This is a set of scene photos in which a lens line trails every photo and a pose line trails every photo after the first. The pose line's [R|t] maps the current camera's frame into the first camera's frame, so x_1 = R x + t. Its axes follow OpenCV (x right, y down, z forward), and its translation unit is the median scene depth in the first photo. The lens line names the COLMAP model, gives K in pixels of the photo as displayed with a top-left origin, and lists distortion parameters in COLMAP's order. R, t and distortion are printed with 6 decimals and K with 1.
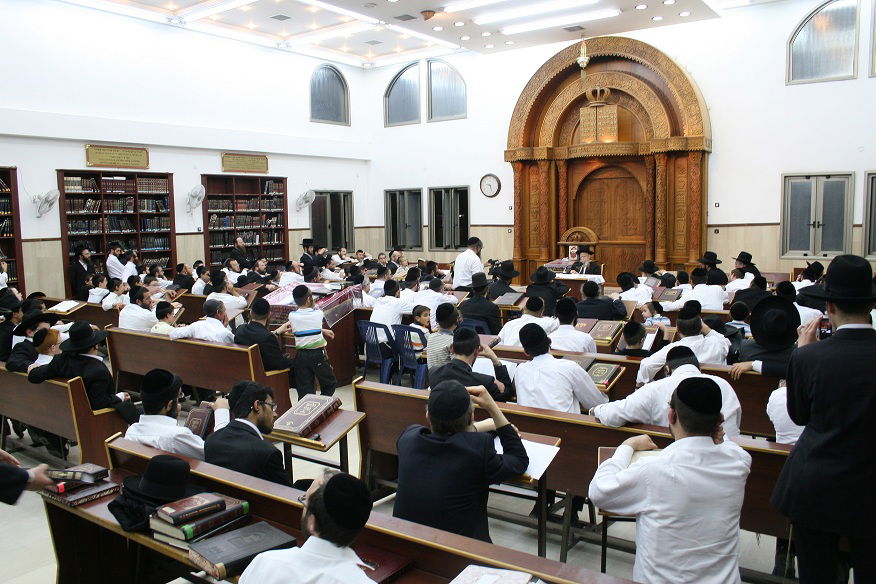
lens RADIAL K [[735.0, 0, 438.0], [0, 735.0, 292.0], [0, 0, 1]] dist [-0.155696, 0.147894]
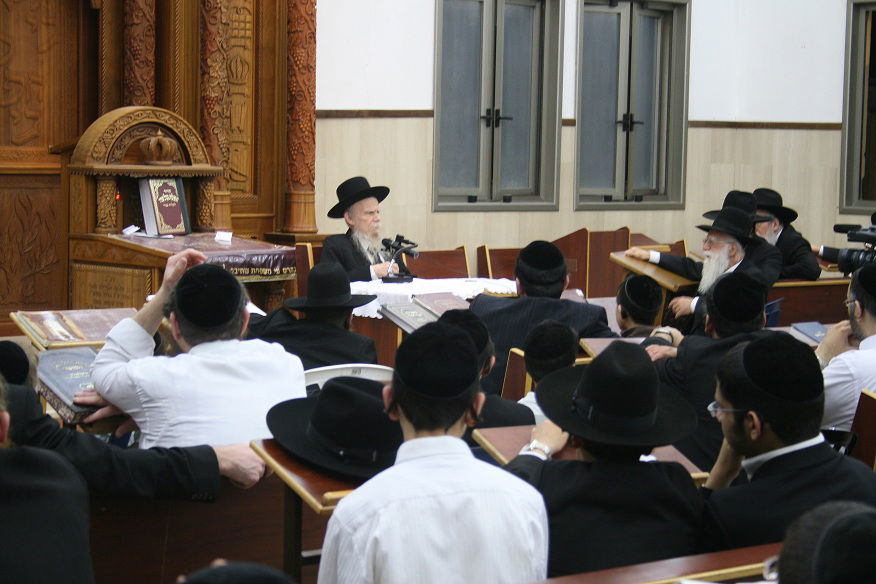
lens RADIAL K [[2092.1, 0, 438.0], [0, 2092.1, 292.0], [0, 0, 1]] dist [0.048083, 0.668776]
pose [[0.193030, -0.064877, 0.979046, -1.030448], [0.061452, 0.996652, 0.053928, -0.119795], [-0.979267, 0.049754, 0.196371, 1.509375]]
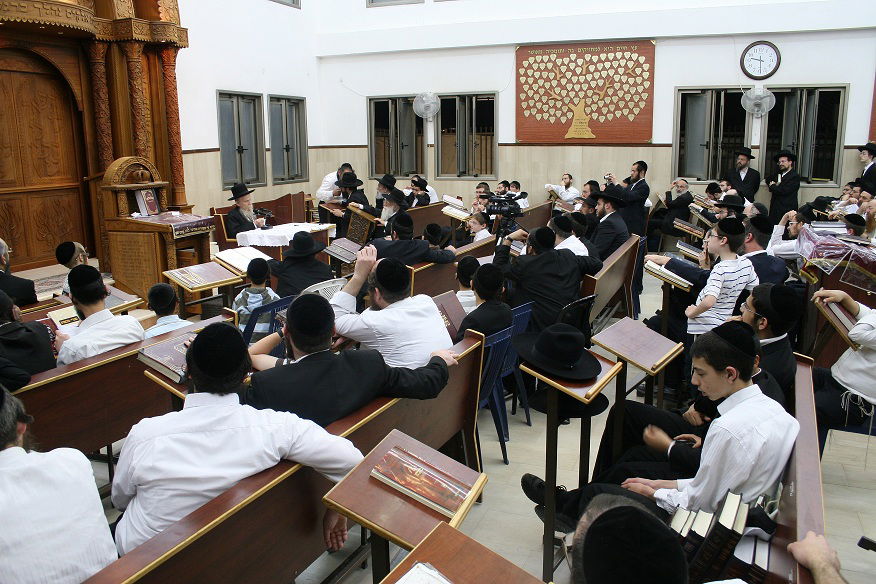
lens RADIAL K [[735.0, 0, 438.0], [0, 735.0, 292.0], [0, 0, 1]] dist [-0.155696, 0.147894]
pose [[-0.230610, -0.189888, 0.954338, -0.807957], [0.096615, 0.971459, 0.216641, -0.173747], [-0.968238, 0.142163, -0.205682, 1.796460]]
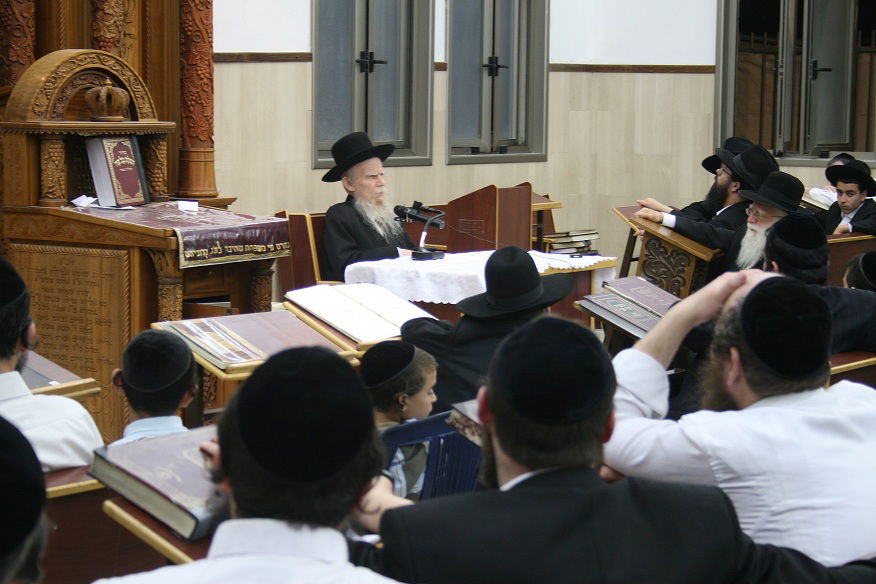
lens RADIAL K [[2092.1, 0, 438.0], [0, 2092.1, 292.0], [0, 0, 1]] dist [0.048083, 0.668776]
pose [[-0.008729, -0.093233, 0.995606, -0.837677], [0.071196, 0.993059, 0.093619, -0.142873], [-0.997424, 0.071700, -0.002030, 1.805079]]
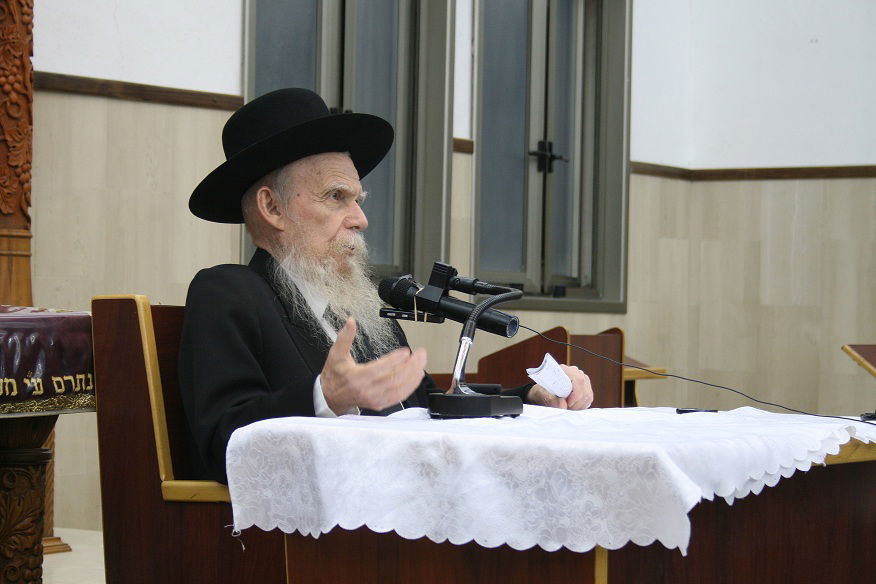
lens RADIAL K [[2092.1, 0, 438.0], [0, 2092.1, 292.0], [0, 0, 1]] dist [0.048083, 0.668776]
pose [[-0.011918, 0.016425, 0.999794, -0.084578], [0.063059, 0.997887, -0.015642, -0.071132], [-0.997939, 0.062859, -0.012928, 1.817777]]
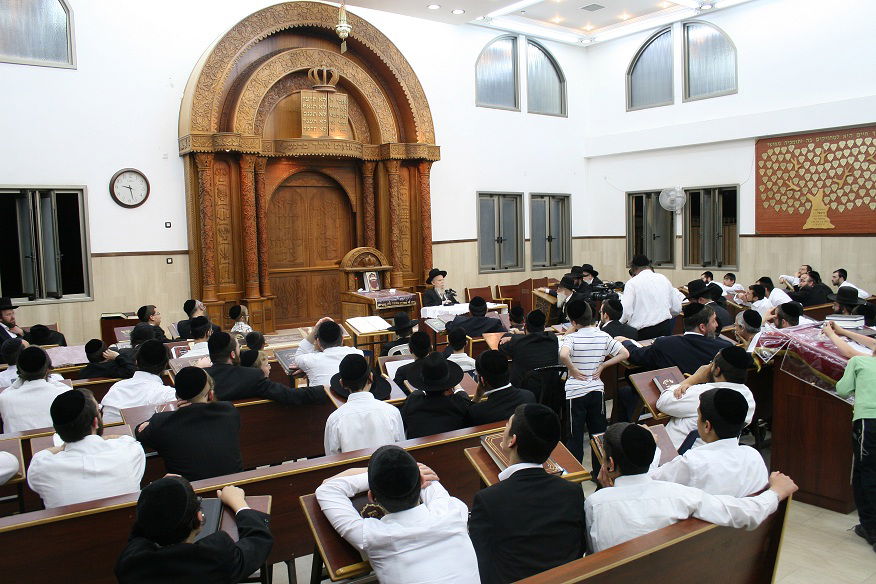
lens RADIAL K [[735.0, 0, 438.0], [0, 735.0, 292.0], [0, 0, 1]] dist [-0.155696, 0.147894]
pose [[0.304341, -0.078190, 0.949349, -1.011274], [0.105449, 0.993265, 0.048003, -0.148035], [-0.946708, 0.085499, 0.310537, 1.390835]]
